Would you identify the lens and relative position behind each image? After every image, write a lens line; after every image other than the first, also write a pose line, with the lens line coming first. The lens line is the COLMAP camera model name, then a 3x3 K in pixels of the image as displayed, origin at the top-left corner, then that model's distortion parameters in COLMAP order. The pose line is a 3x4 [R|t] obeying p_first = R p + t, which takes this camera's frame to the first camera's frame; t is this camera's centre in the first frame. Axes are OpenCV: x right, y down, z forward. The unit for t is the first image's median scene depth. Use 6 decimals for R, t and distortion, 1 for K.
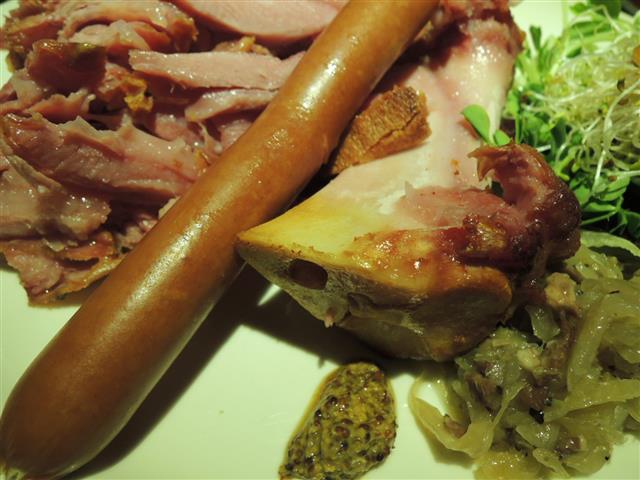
lens RADIAL K [[446.9, 0, 320.0], [0, 446.9, 240.0], [0, 0, 1]] dist [-0.001801, -0.001174]
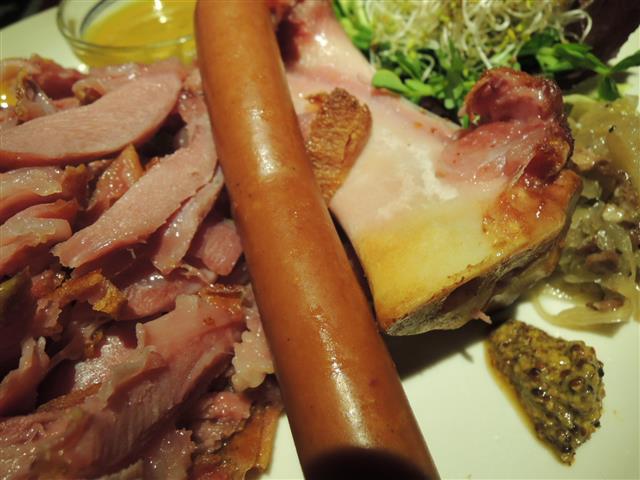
lens RADIAL K [[446.9, 0, 320.0], [0, 446.9, 240.0], [0, 0, 1]] dist [-0.001801, -0.001174]
pose [[0.656959, -0.646938, 0.387140, -0.392817], [0.645740, 0.747875, 0.153960, -0.265433], [-0.389135, 0.148846, 0.909076, 0.191540]]
